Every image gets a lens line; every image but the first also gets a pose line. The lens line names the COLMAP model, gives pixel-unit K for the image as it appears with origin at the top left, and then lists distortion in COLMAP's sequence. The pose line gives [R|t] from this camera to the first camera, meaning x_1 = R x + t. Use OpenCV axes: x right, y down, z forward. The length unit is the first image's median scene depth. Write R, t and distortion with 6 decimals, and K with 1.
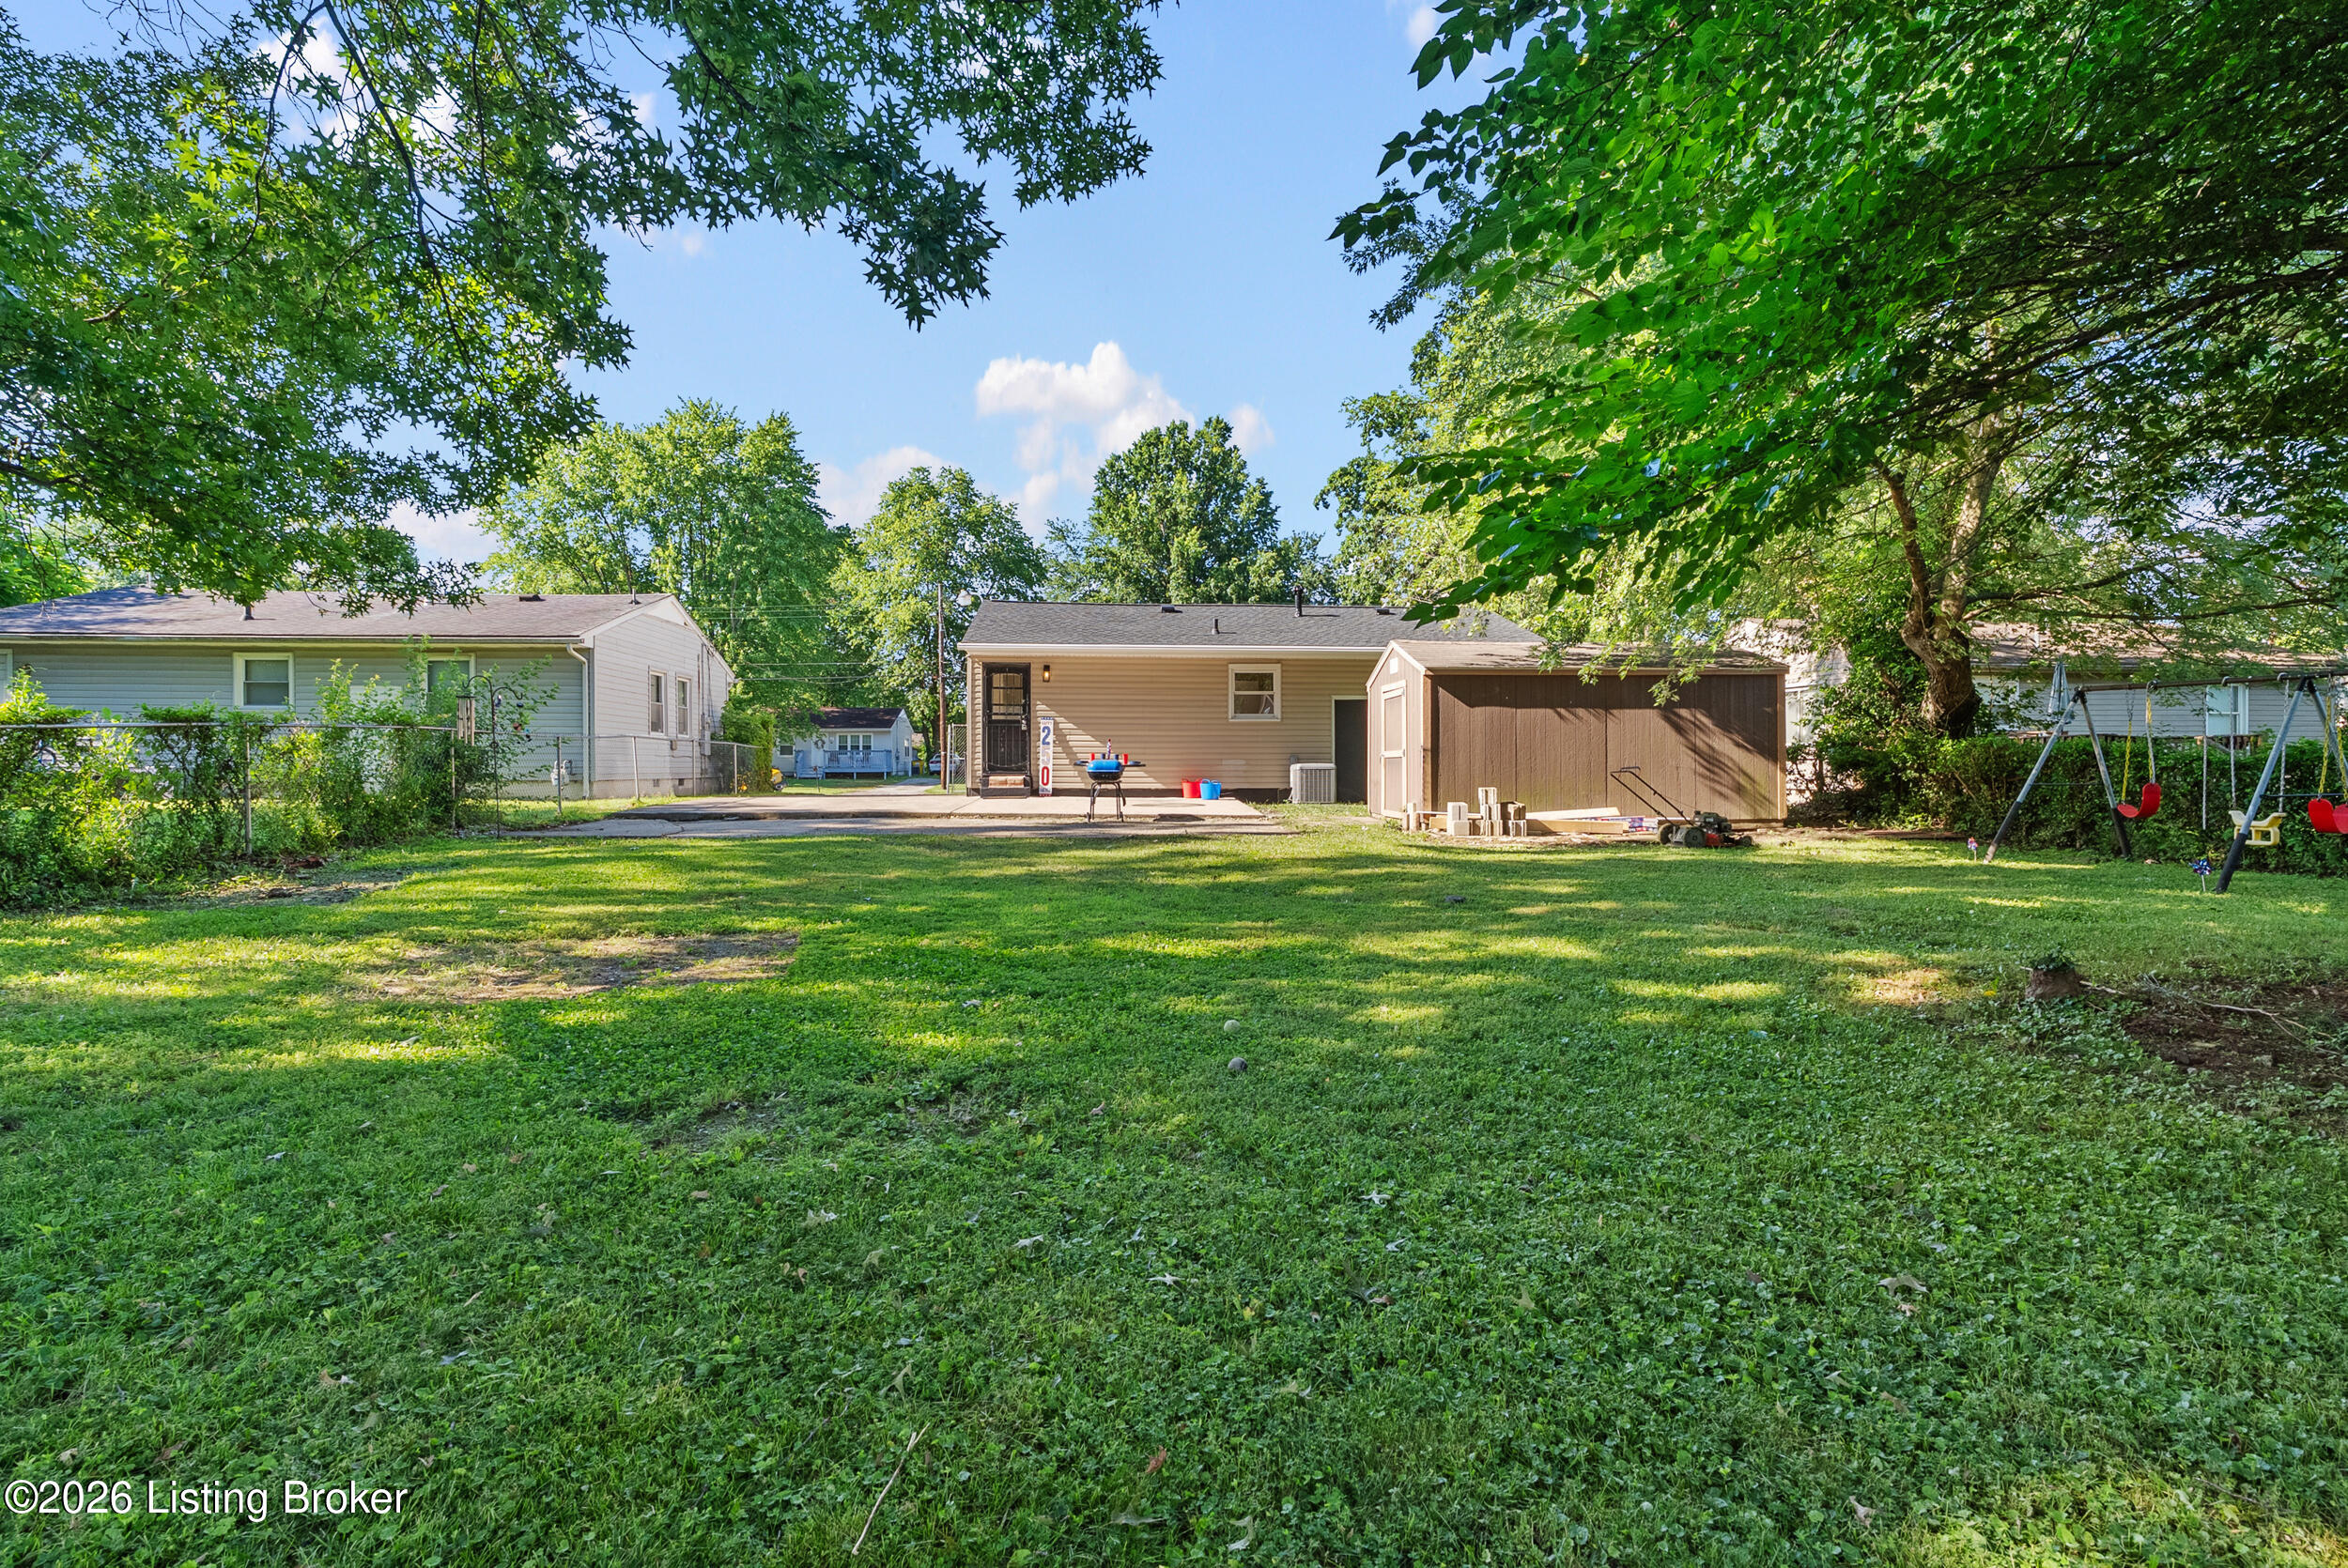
lens RADIAL K [[1073.1, 0, 1190.2], [0, 1073.1, 774.9], [0, 0, 1]] dist [-0.006964, 0.002685]
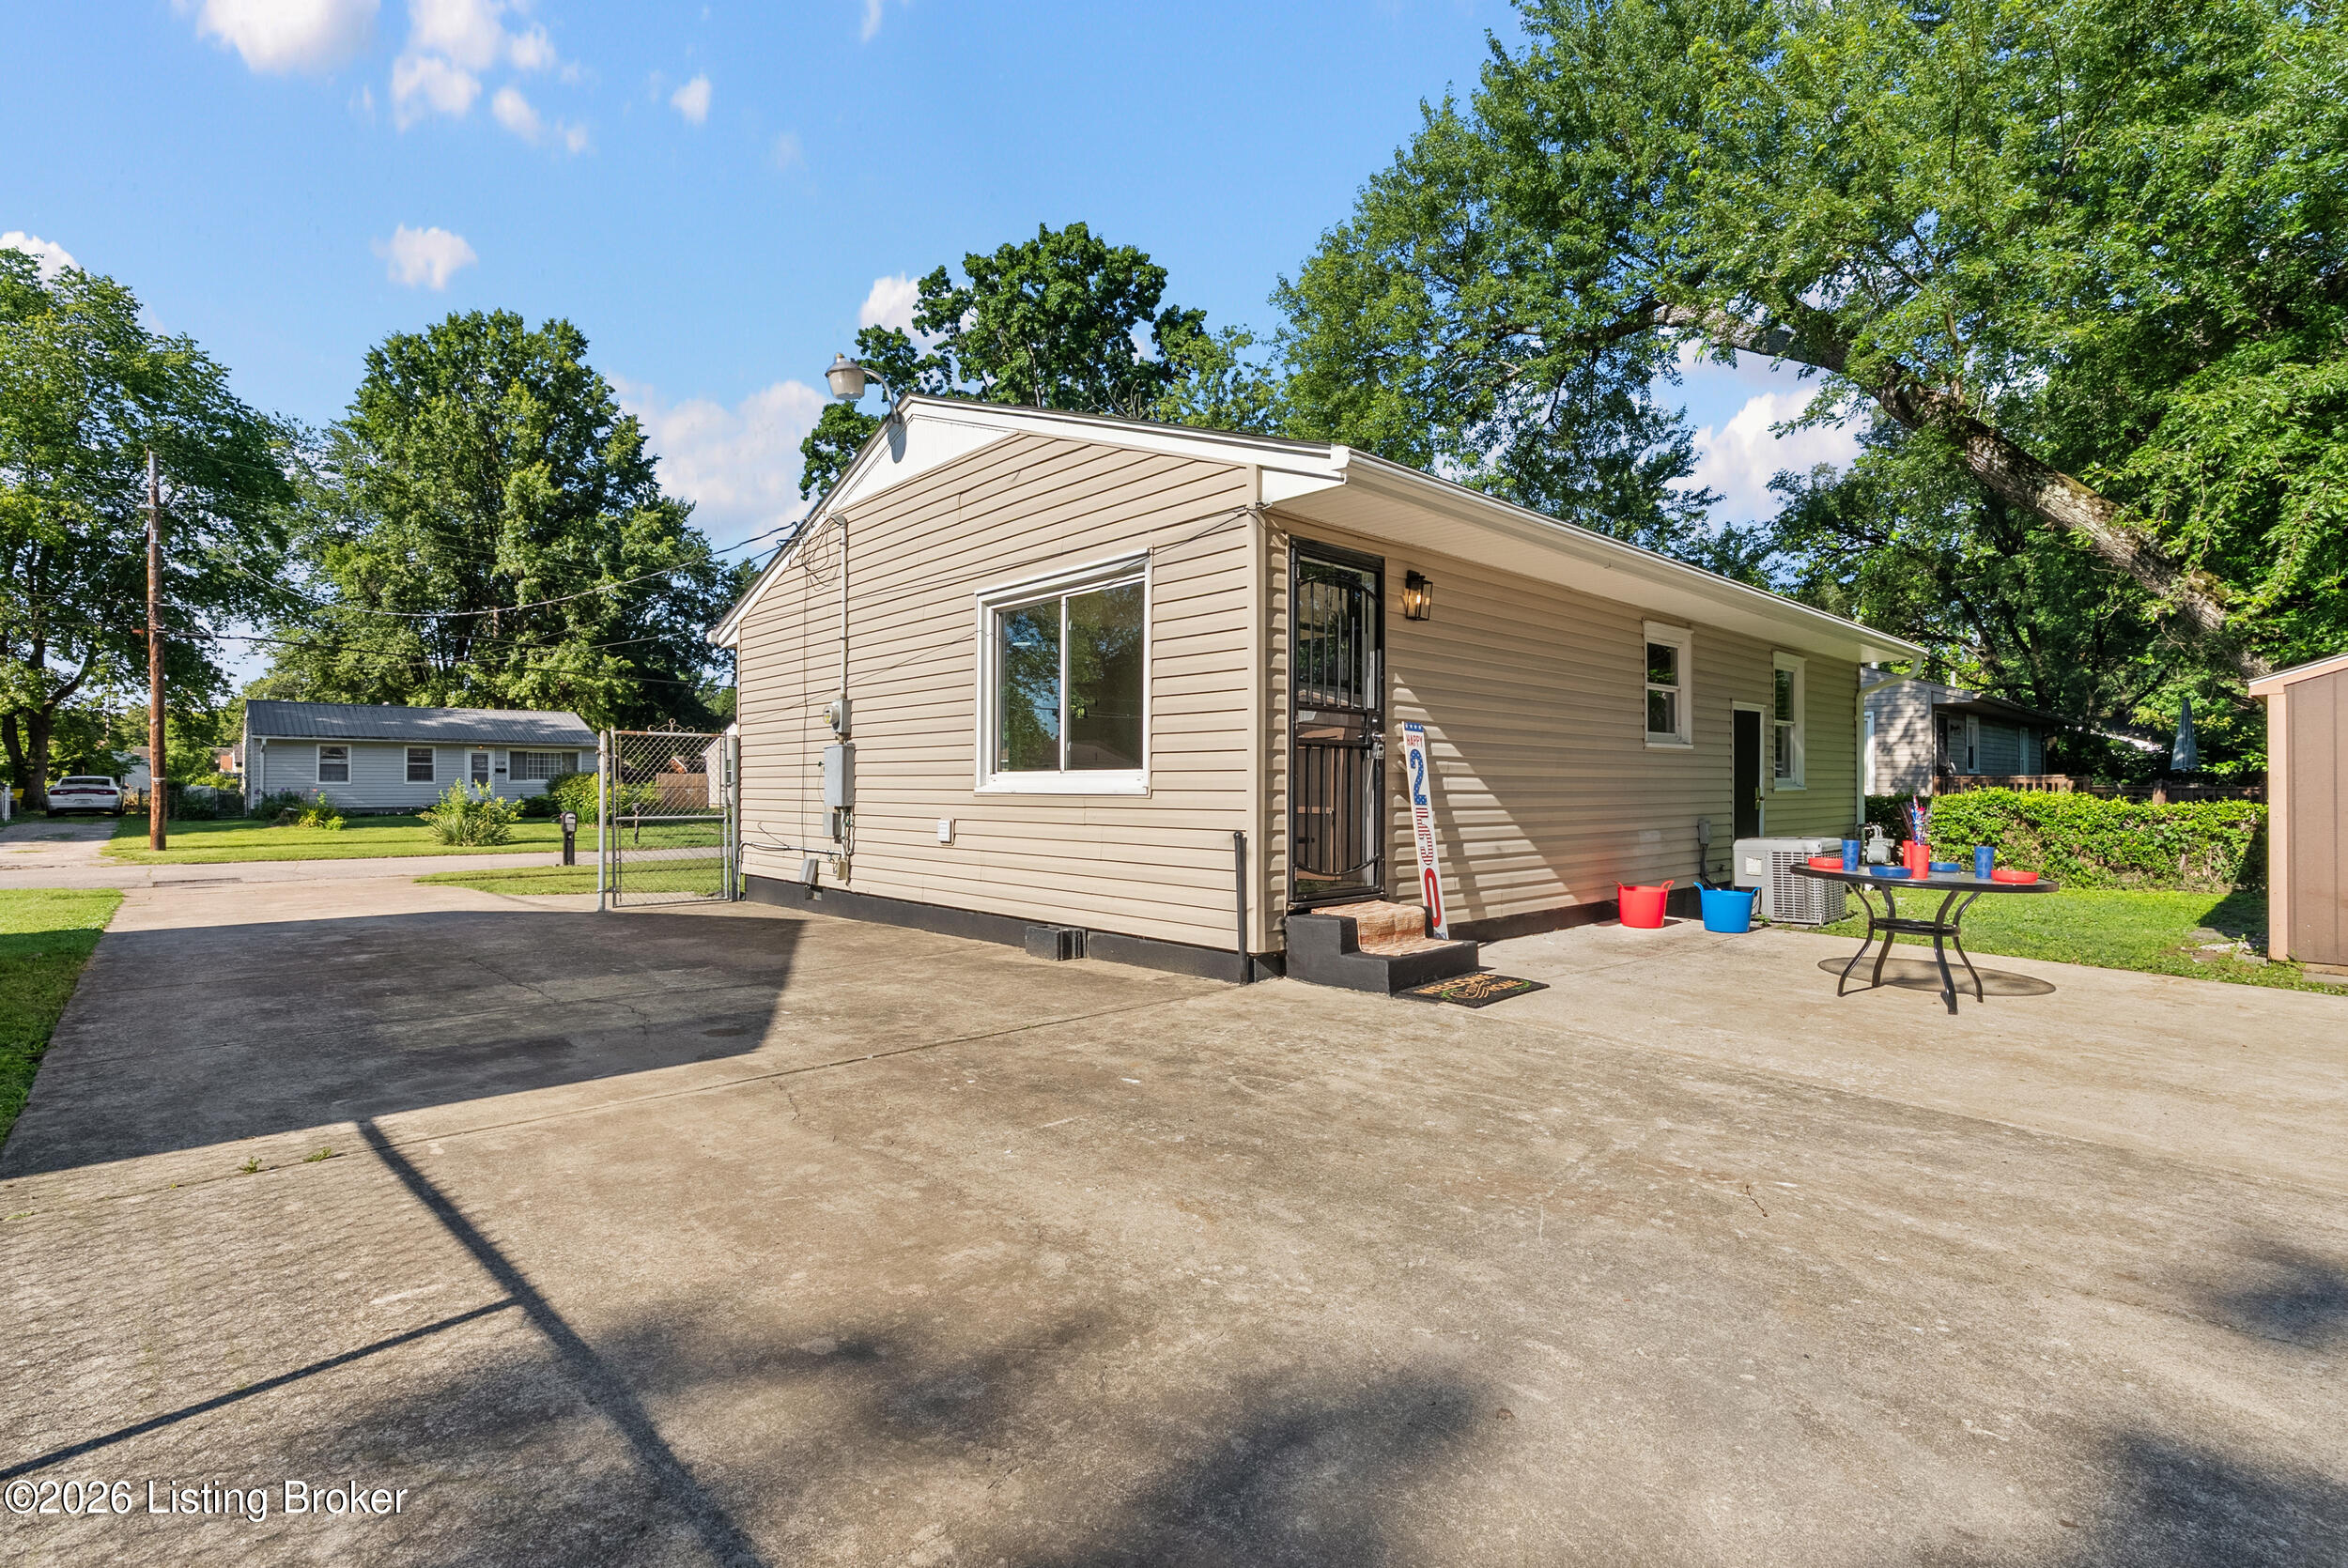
lens RADIAL K [[1073.1, 0, 1191.4], [0, 1073.1, 778.3], [0, 0, 1]] dist [-0.006964, 0.002685]
pose [[0.792704, 0.006622, 0.609570, -0.401744], [0.002950, 0.999888, -0.014698, -0.031653], [-0.609599, 0.013450, 0.792596, 0.776773]]
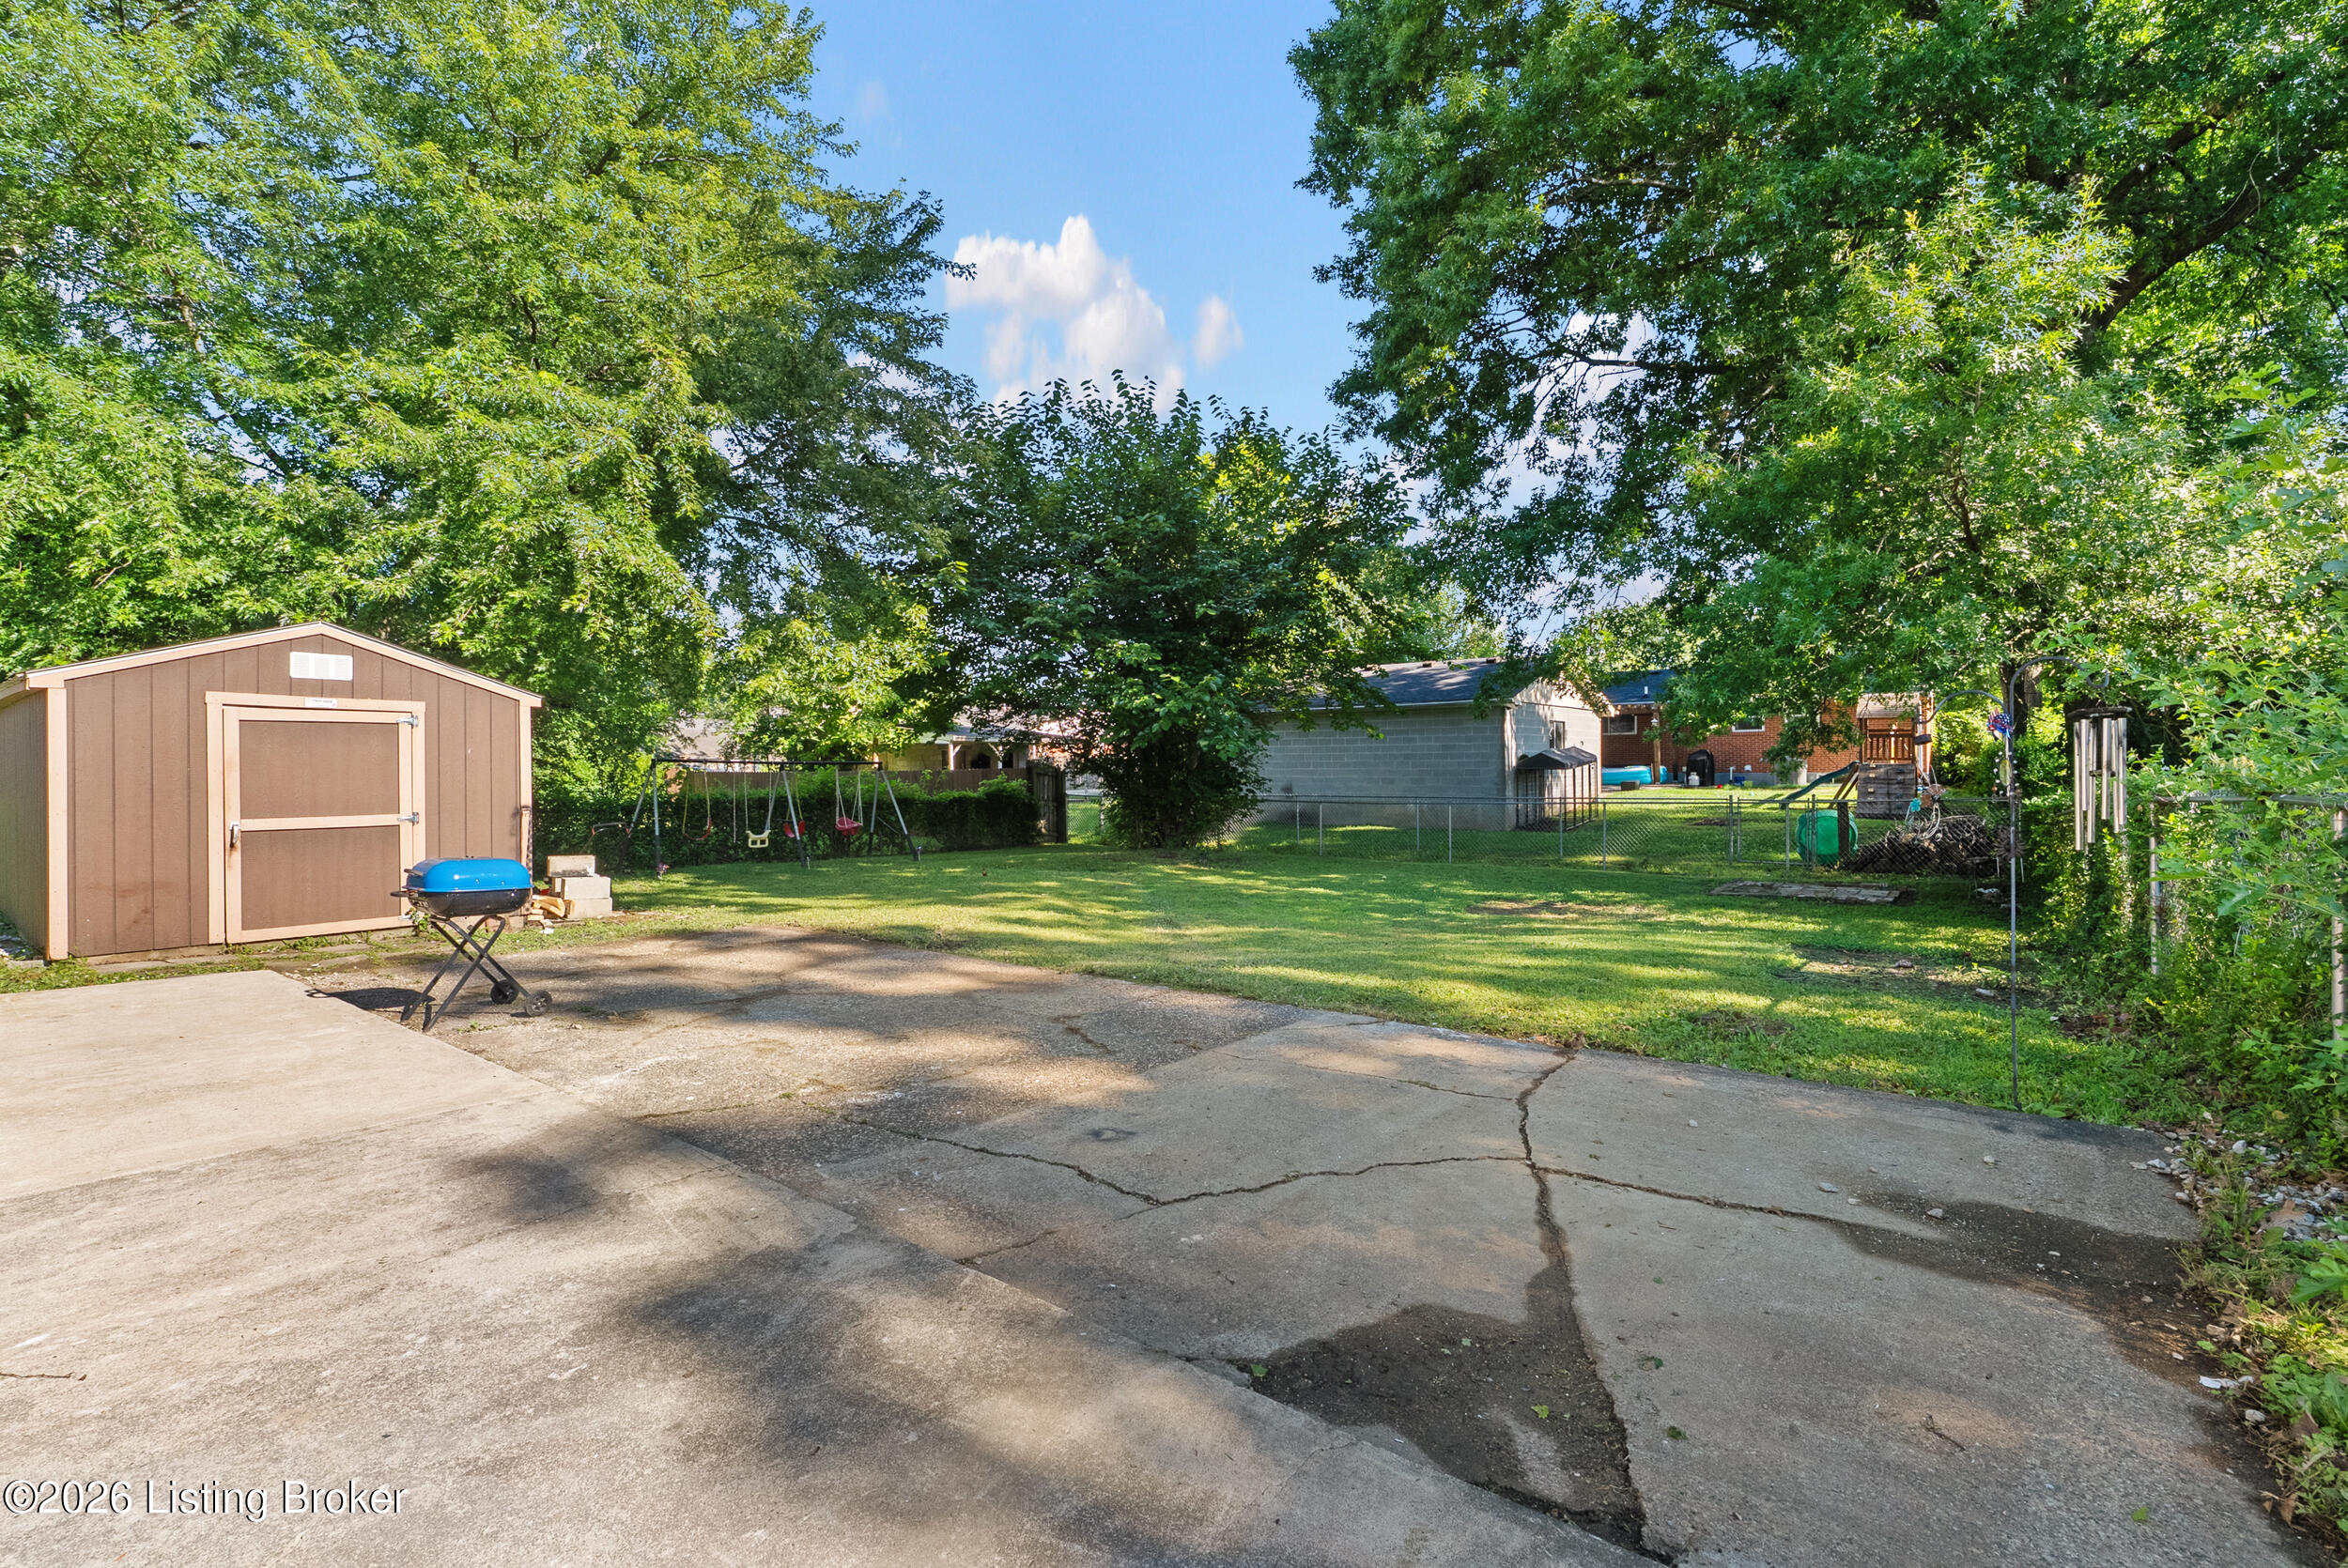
lens RADIAL K [[1073.1, 0, 1178.1], [0, 1073.1, 783.1], [0, 0, 1]] dist [-0.006964, 0.002685]
pose [[-0.727320, -0.001335, 0.686297, -0.406397], [0.013165, 0.999787, 0.015896, -0.036740], [-0.686172, 0.020597, -0.727148, 0.932953]]
